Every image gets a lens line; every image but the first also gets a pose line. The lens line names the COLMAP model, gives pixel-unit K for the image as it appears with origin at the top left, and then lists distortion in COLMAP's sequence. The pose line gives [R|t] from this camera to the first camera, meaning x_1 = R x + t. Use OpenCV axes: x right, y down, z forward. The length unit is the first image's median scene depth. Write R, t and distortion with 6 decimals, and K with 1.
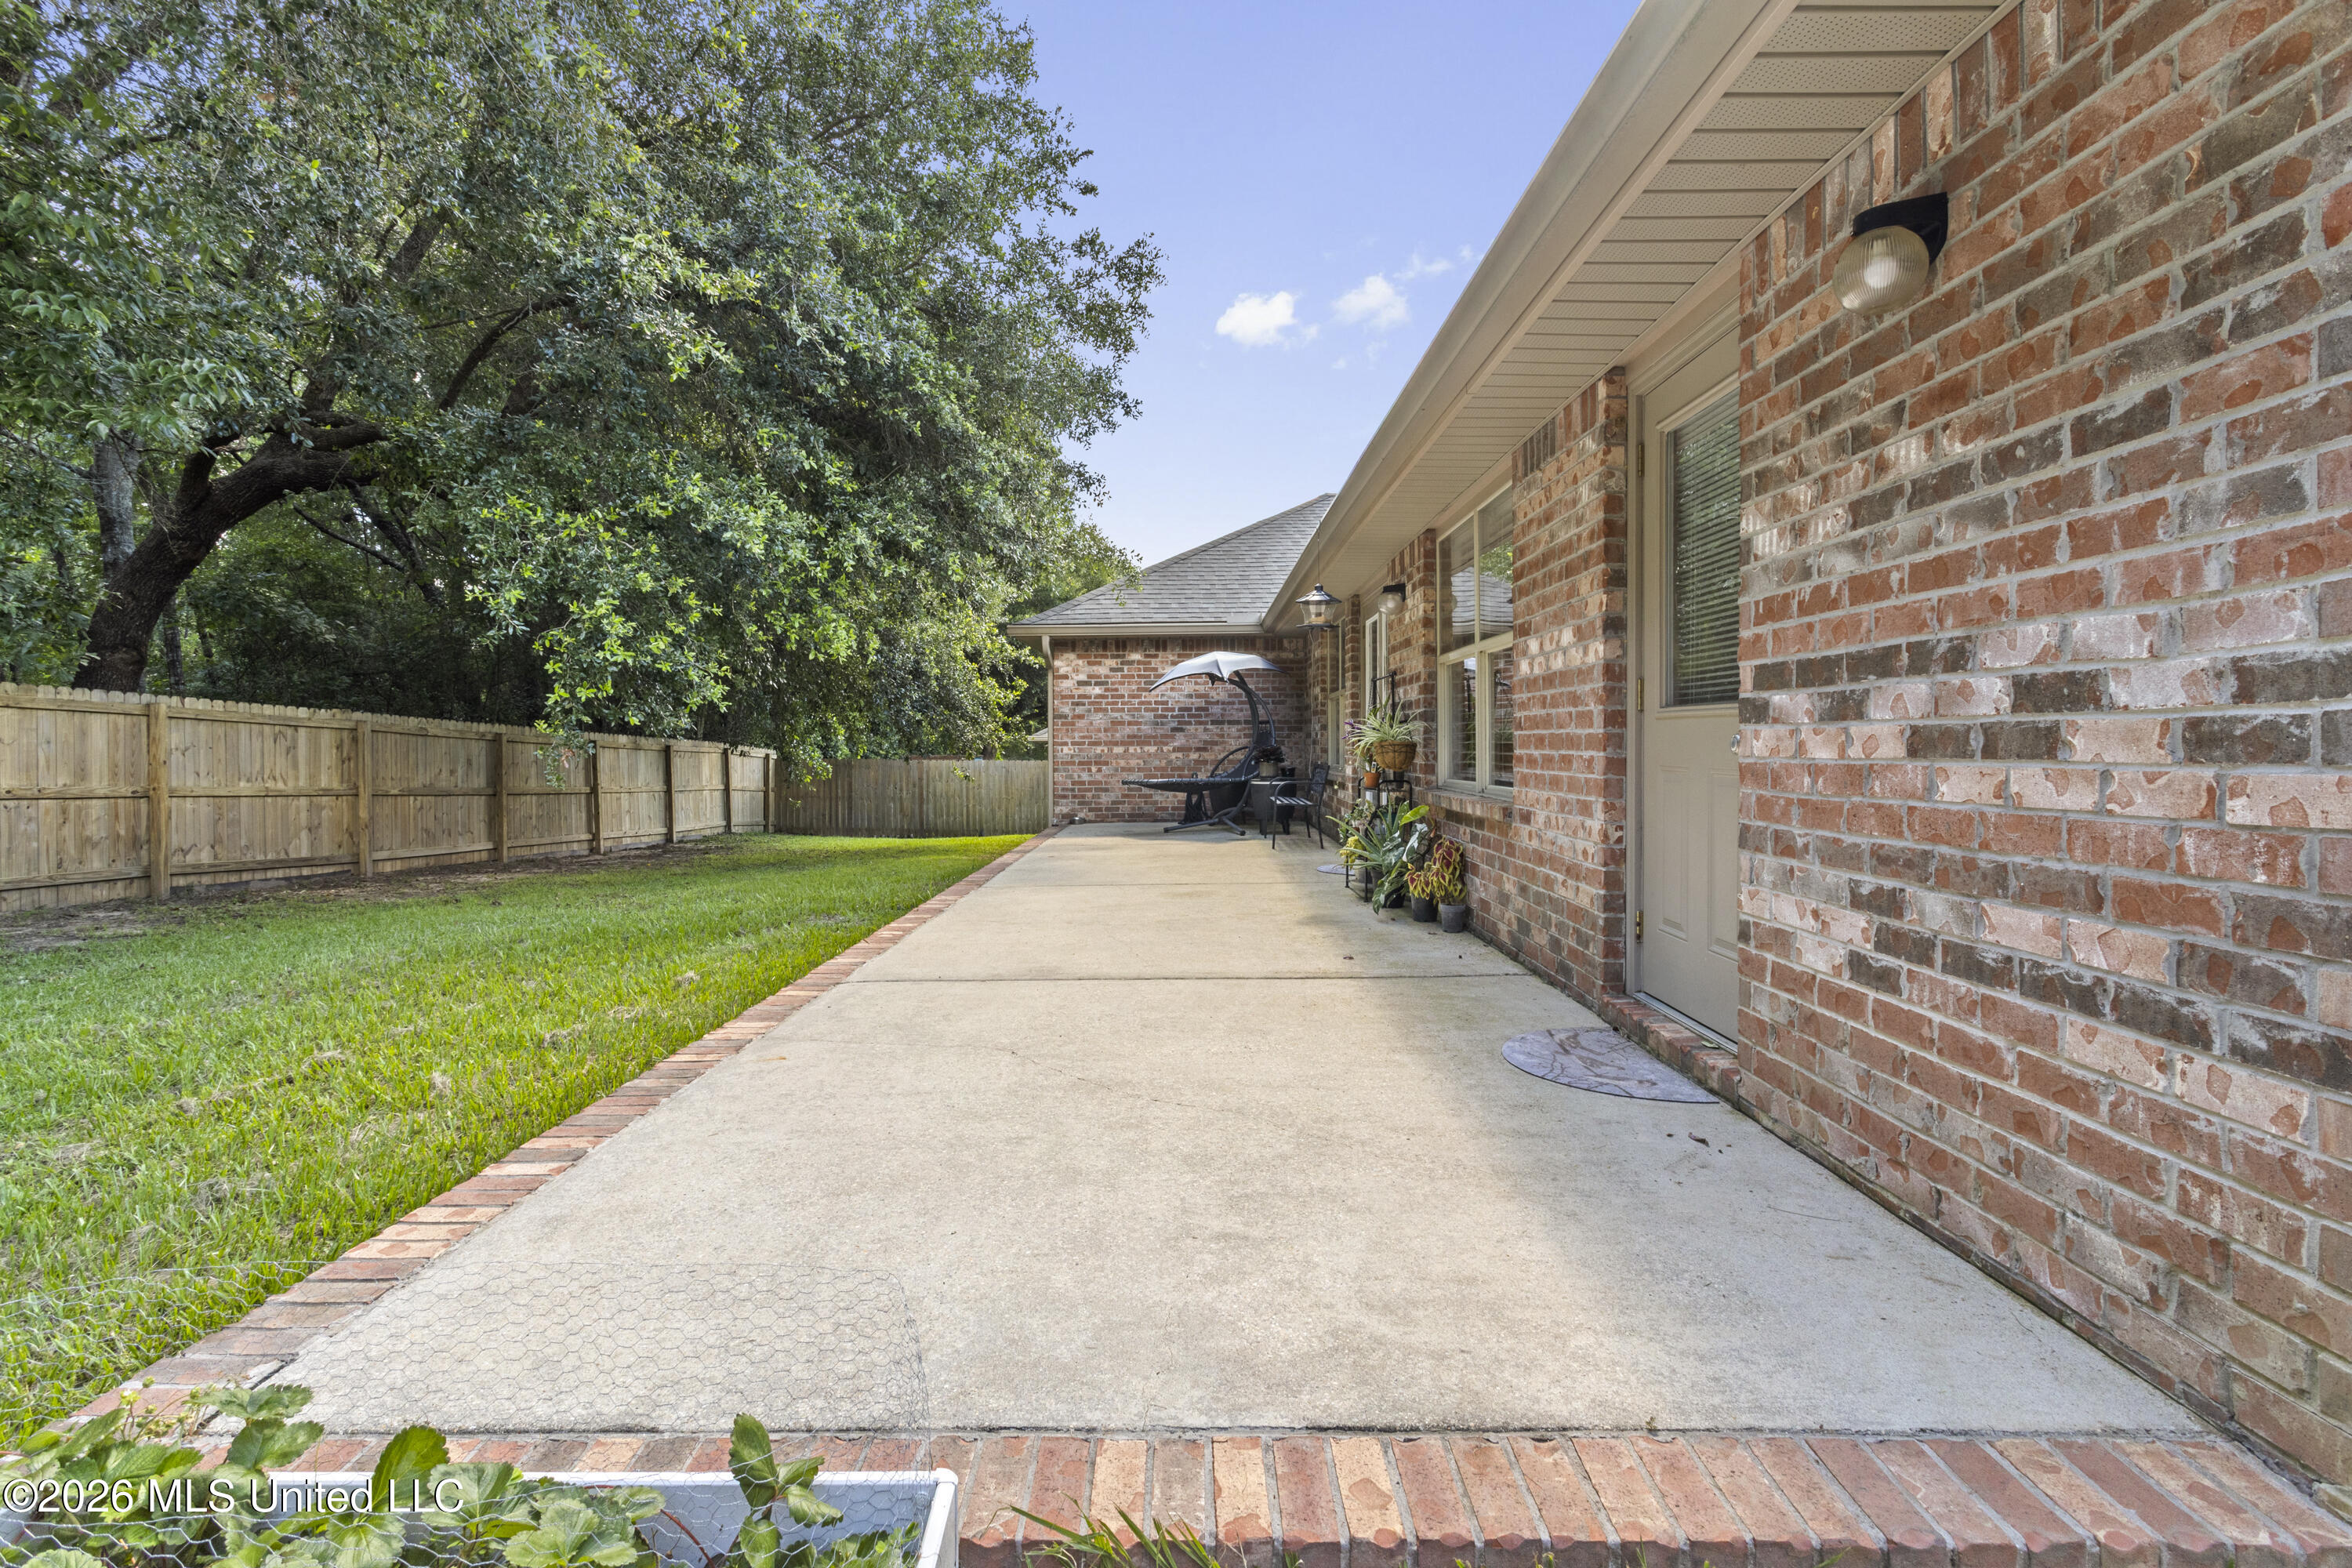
lens RADIAL K [[1148.3, 0, 1173.5], [0, 1148.3, 776.3], [0, 0, 1]] dist [0.000587, 0.000038]
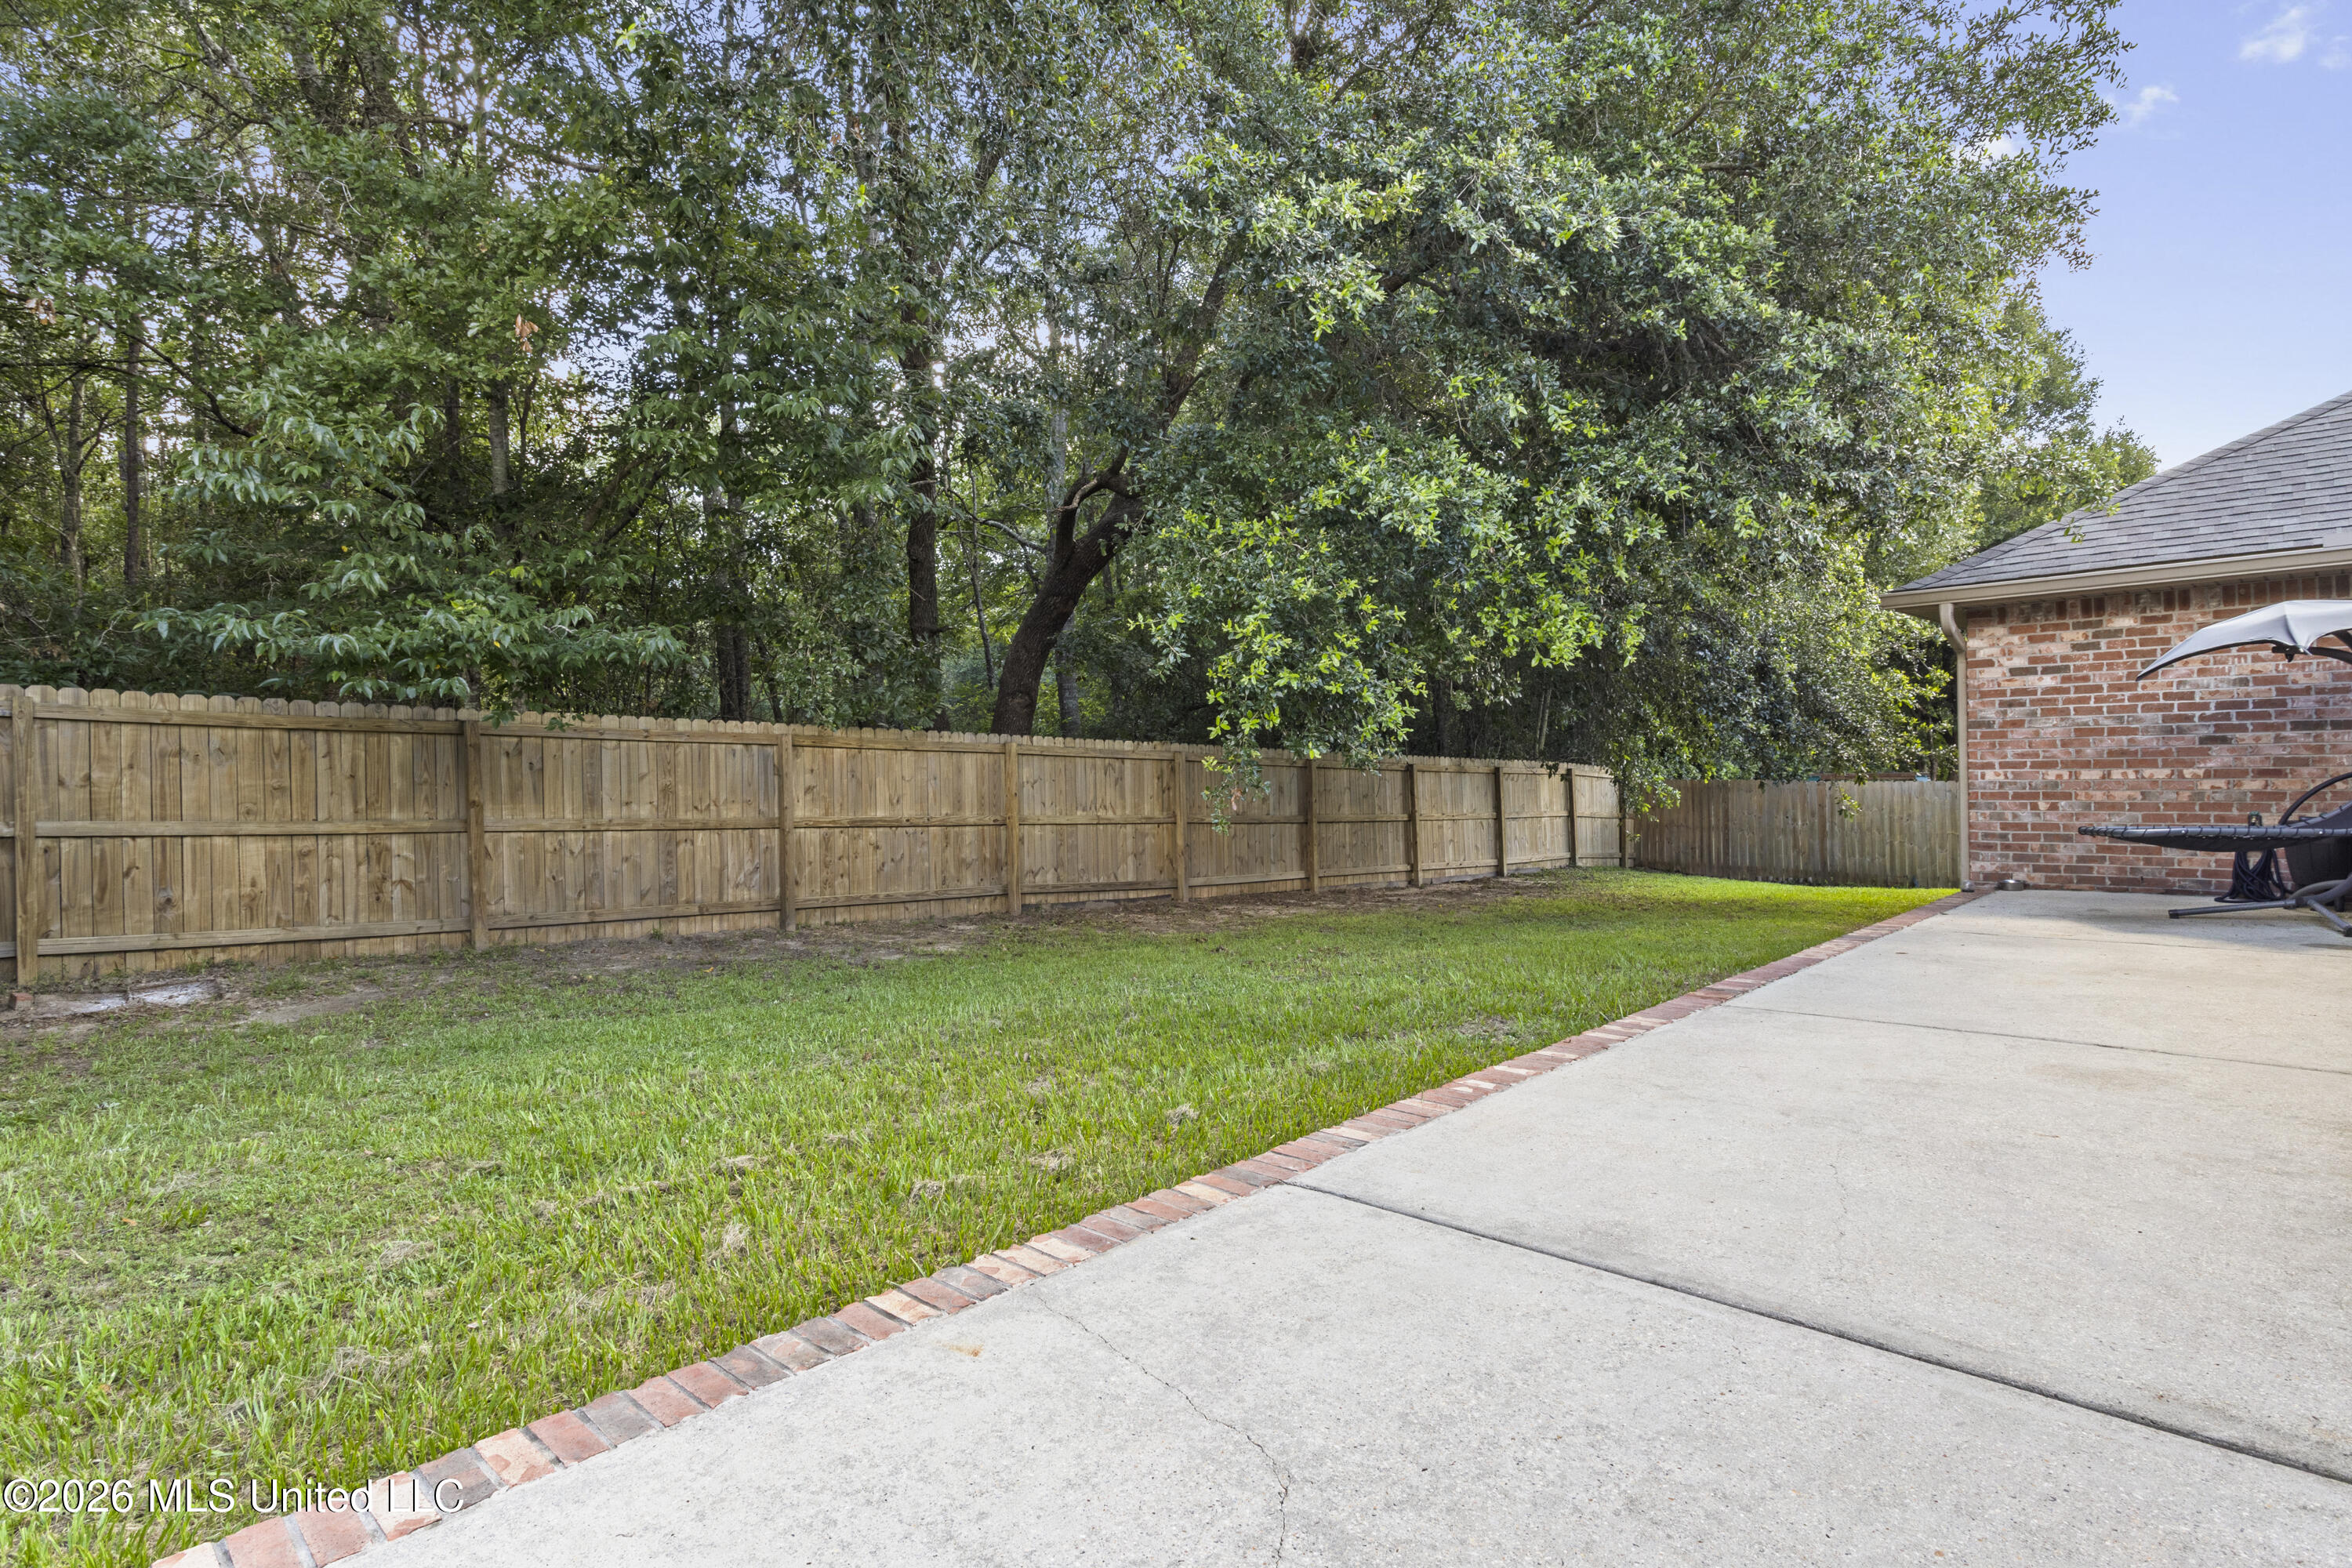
lens RADIAL K [[1236.4, 0, 1166.2], [0, 1236.4, 775.2], [0, 0, 1]] dist [-0.000416, 0.003589]
pose [[0.723299, -0.004680, -0.690519, 0.060059], [-0.002701, 0.999950, -0.009606, -0.017096], [0.690530, 0.008814, 0.723250, 0.194343]]
